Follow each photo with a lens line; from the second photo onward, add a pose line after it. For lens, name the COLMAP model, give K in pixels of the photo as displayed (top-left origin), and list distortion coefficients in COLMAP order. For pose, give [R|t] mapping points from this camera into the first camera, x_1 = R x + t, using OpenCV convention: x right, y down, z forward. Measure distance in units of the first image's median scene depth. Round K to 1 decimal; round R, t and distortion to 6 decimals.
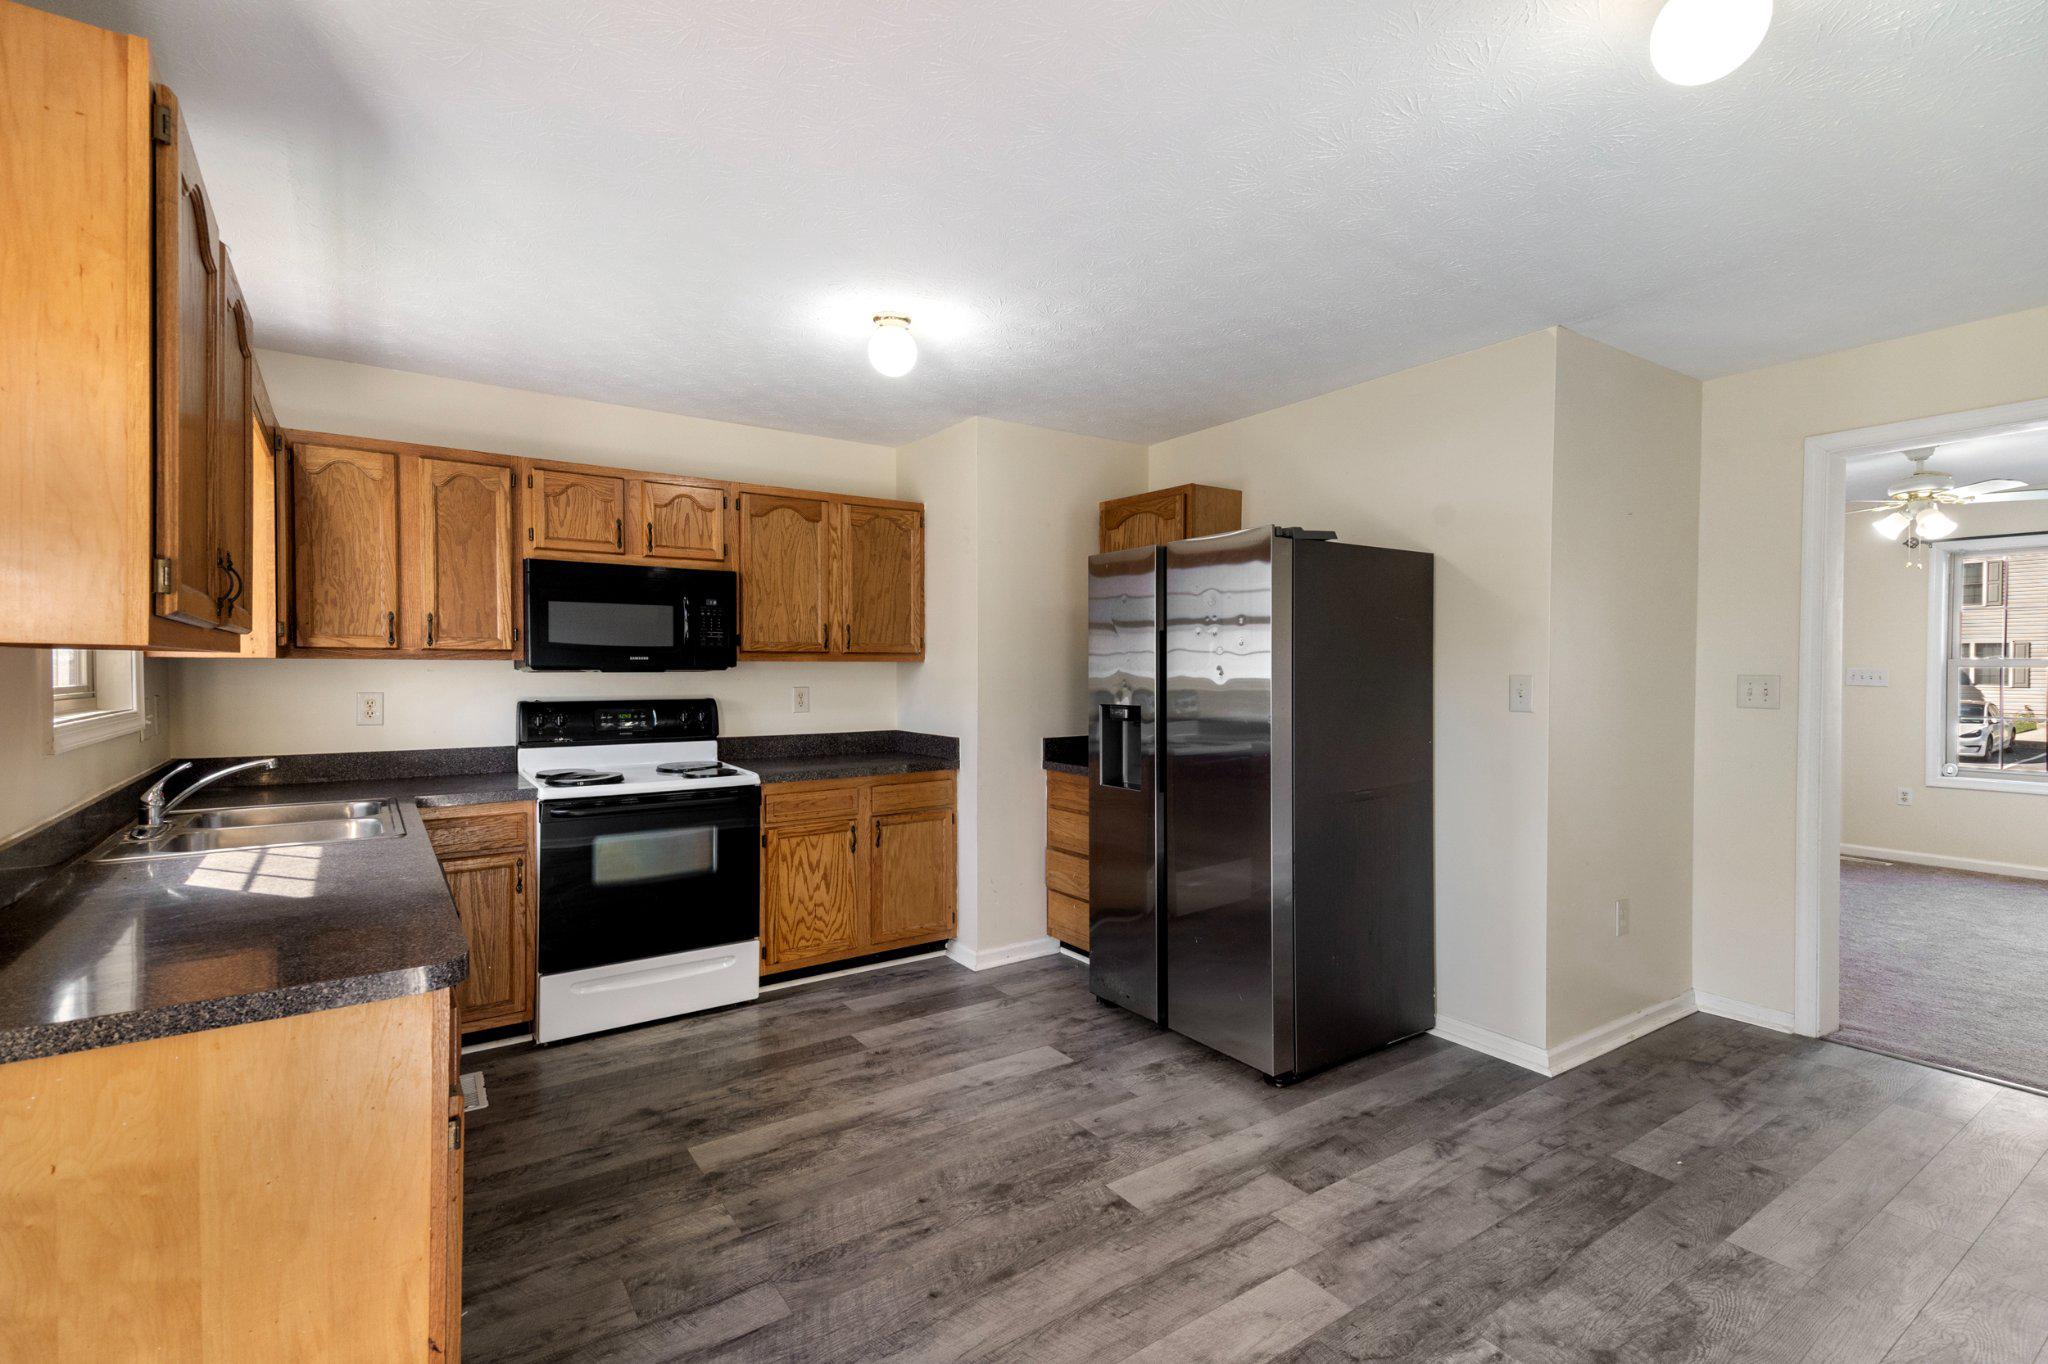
lens RADIAL K [[919.6, 0, 1040.3], [0, 919.6, 680.9], [0, 0, 1]] dist [0.042130, -0.006308]
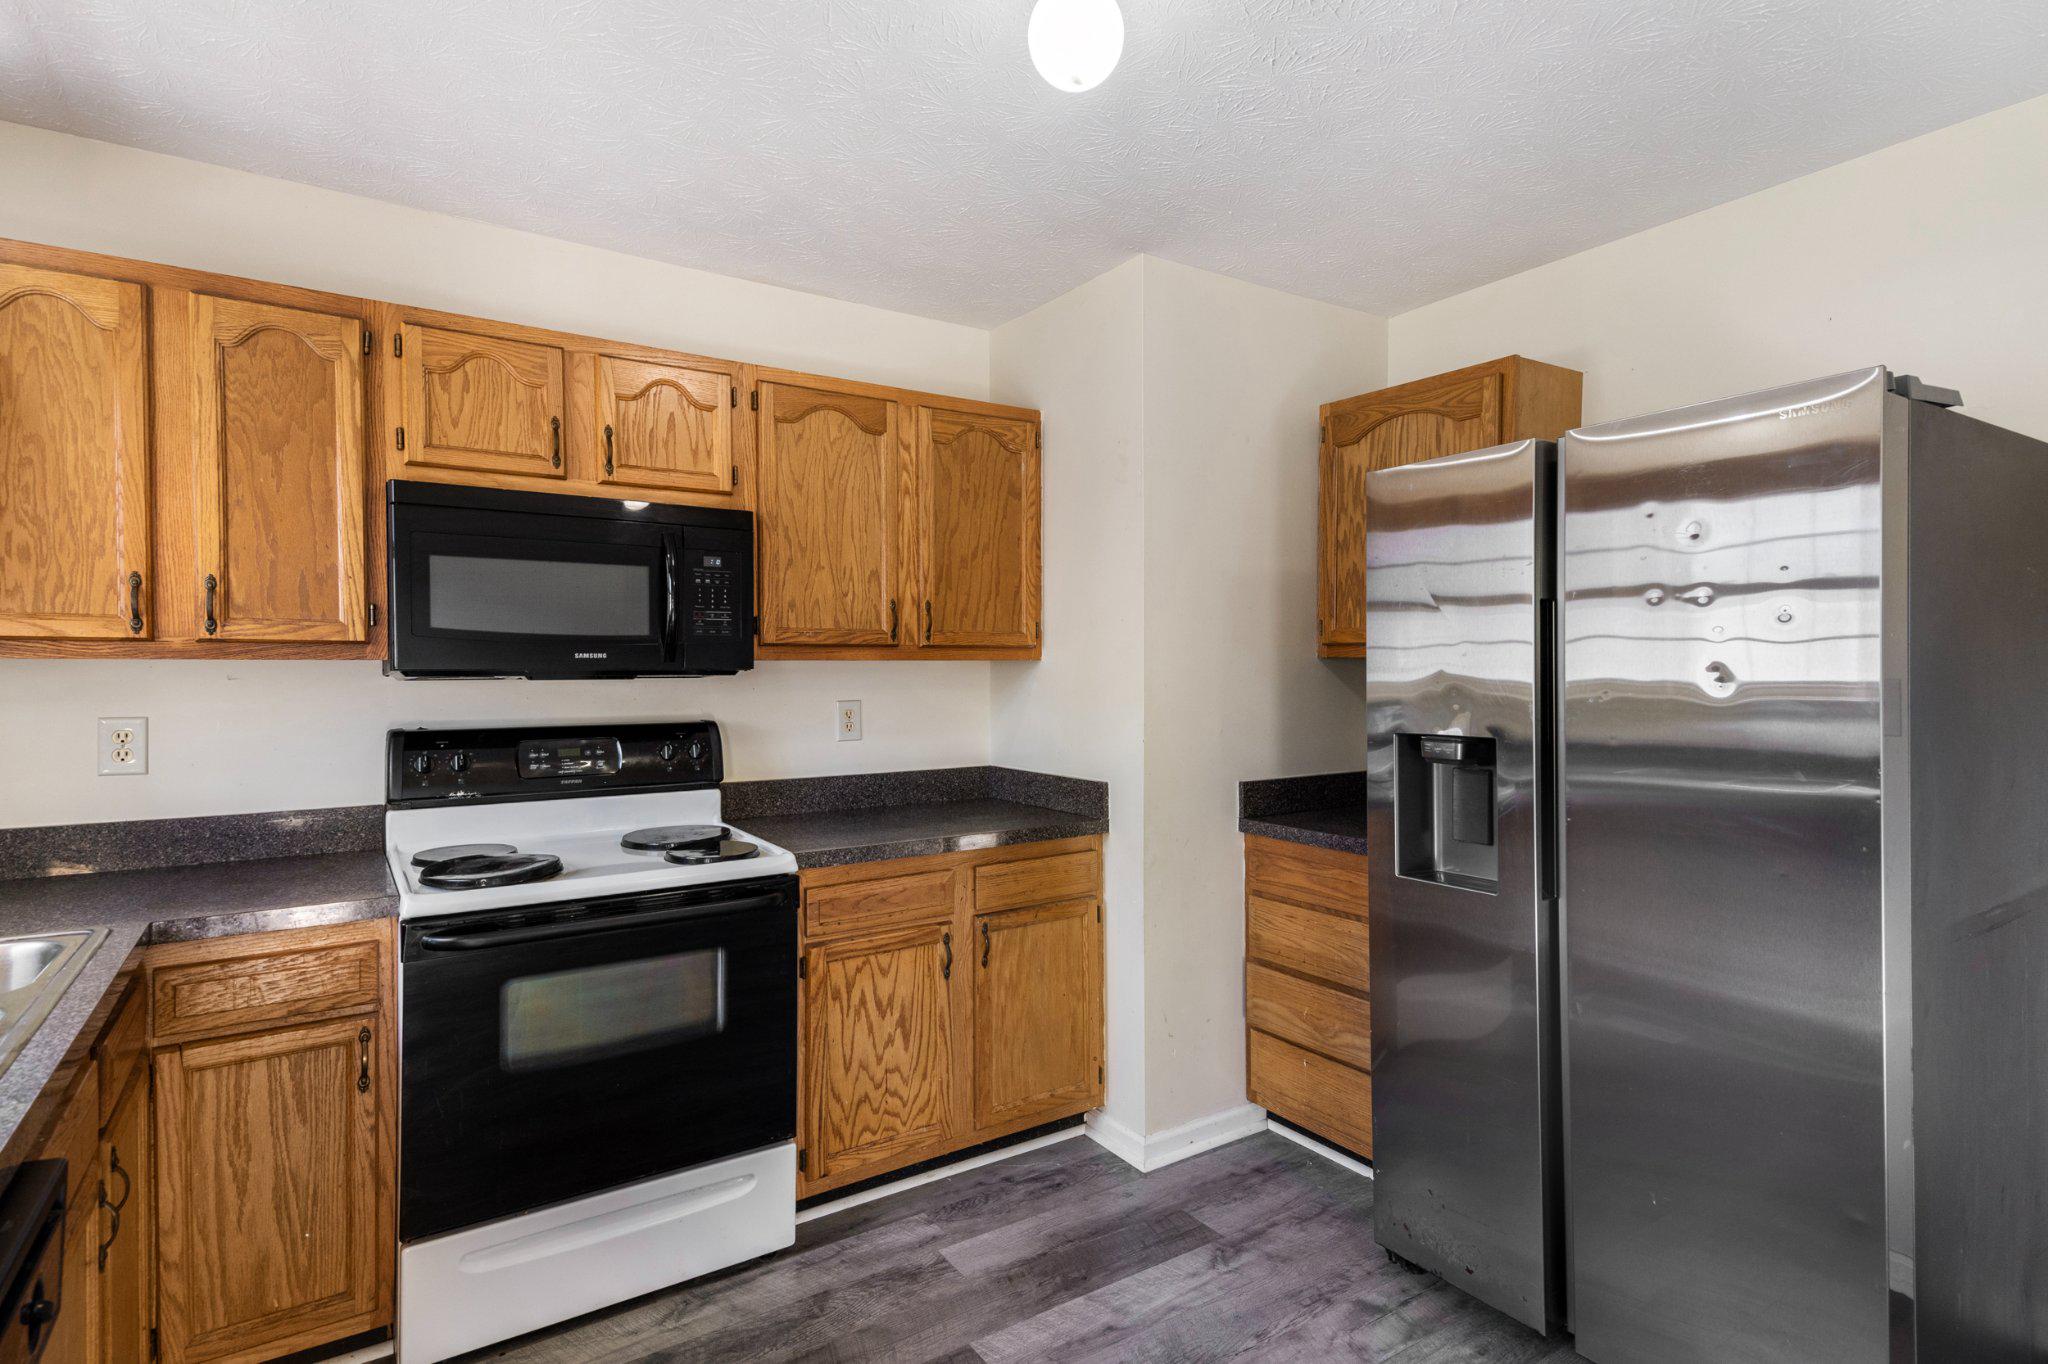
lens RADIAL K [[1018.7, 0, 1036.0], [0, 1018.7, 678.9], [0, 0, 1]] dist [0.054242, -0.023317]
pose [[0.999763, -0.004145, -0.021373, -0.142036], [0.004054, 0.999983, -0.004304, -0.005955], [0.021390, 0.004216, 0.999762, 0.367050]]
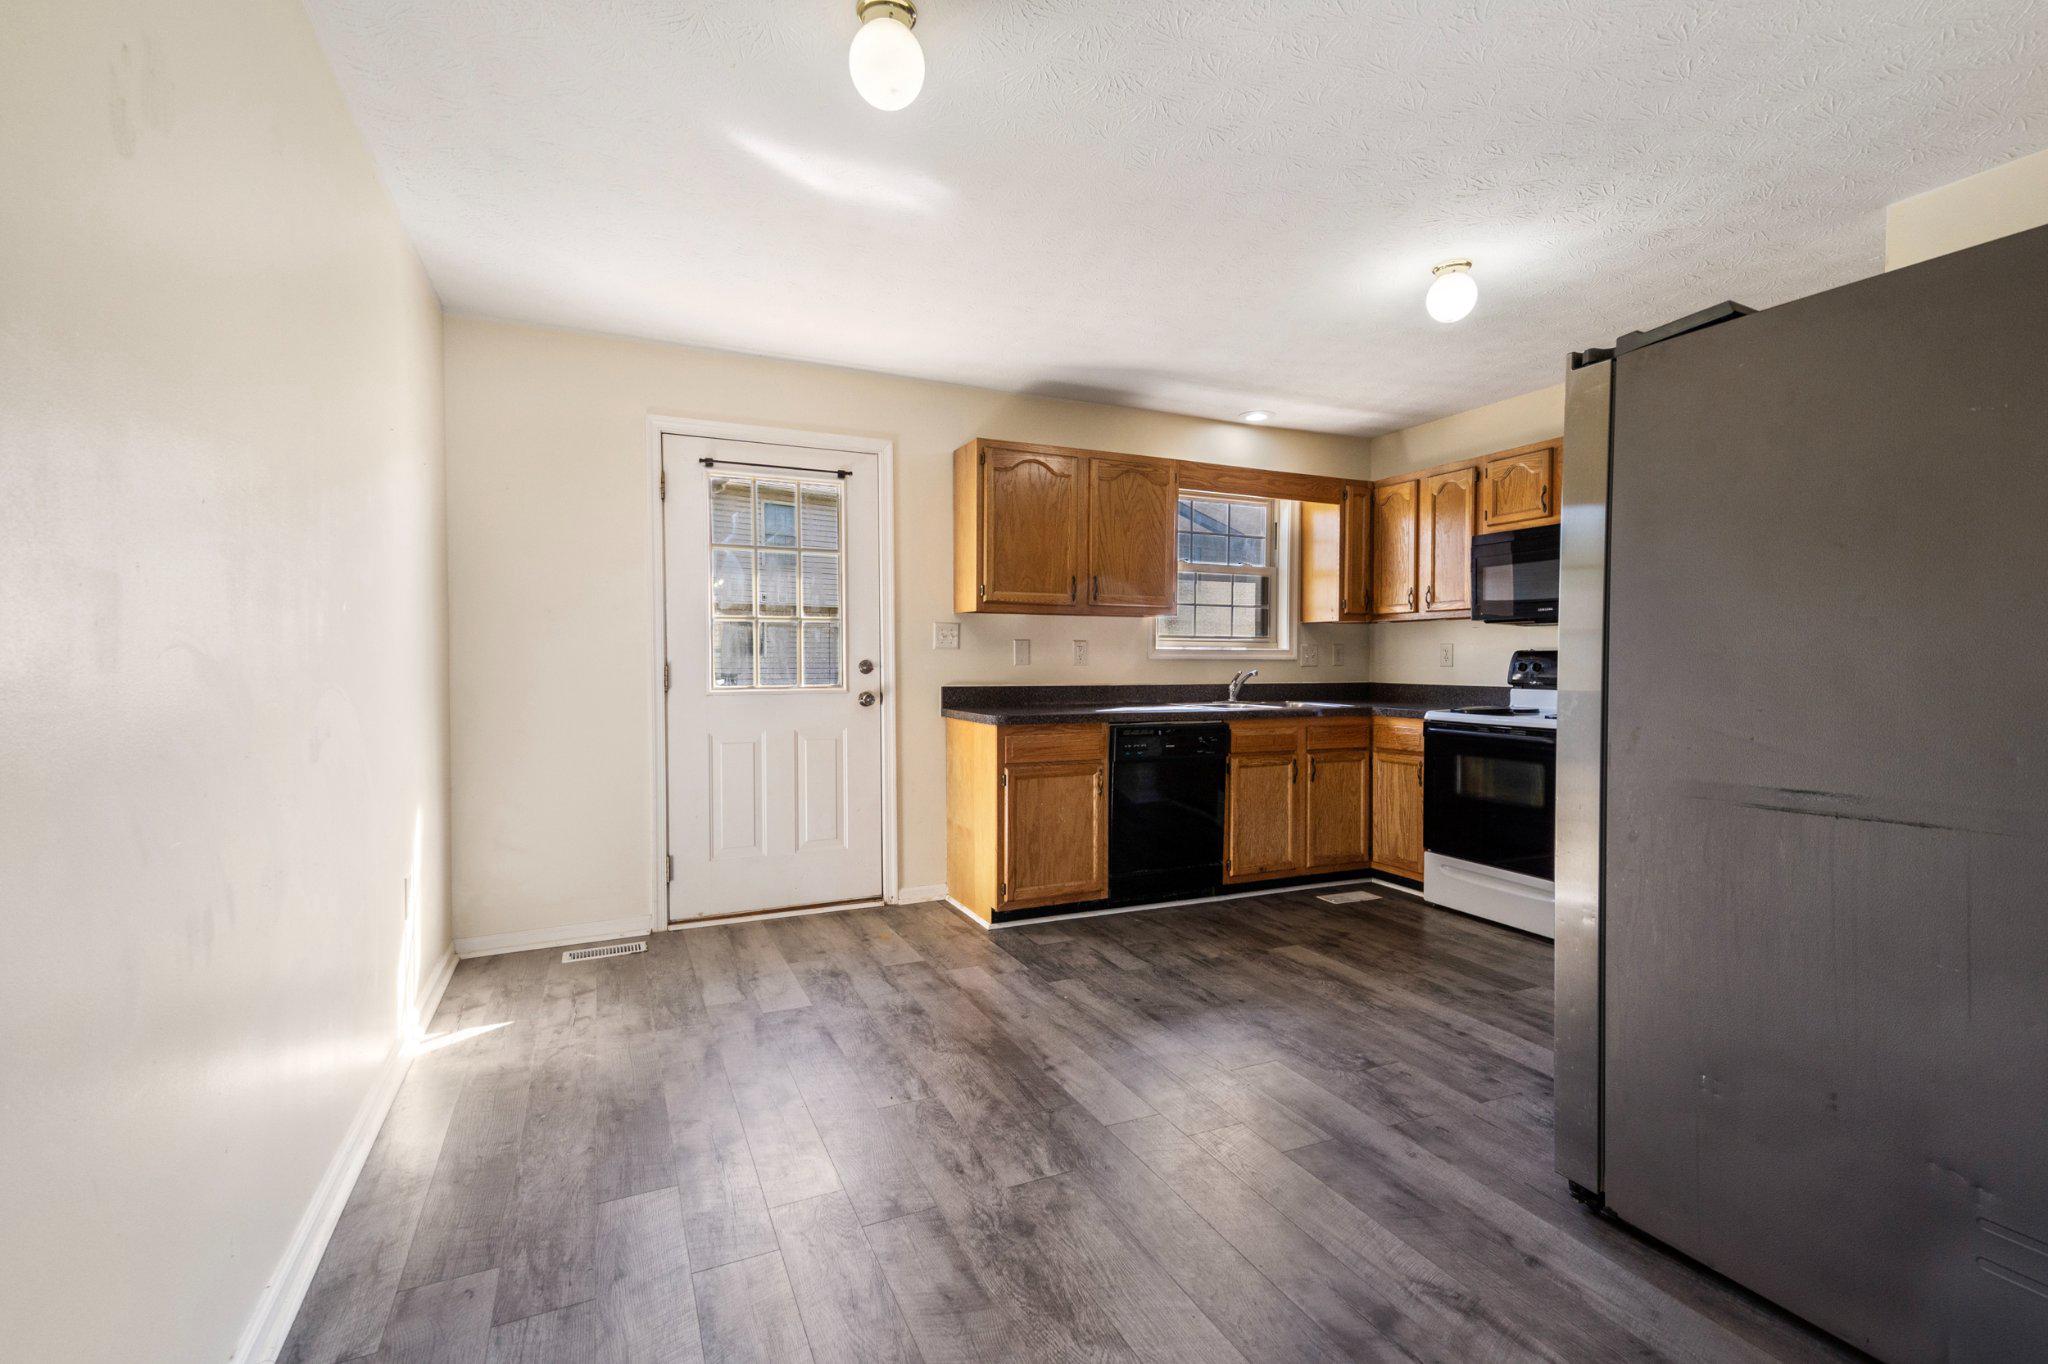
lens RADIAL K [[925.8, 0, 977.1], [0, 925.8, 679.7], [0, 0, 1]] dist [0.019893, -0.000203]
pose [[-0.215034, 0.017773, -0.976445, 0.818824], [-0.017675, 0.999600, 0.022087, 0.048049], [0.976447, 0.022008, -0.214634, 0.592187]]
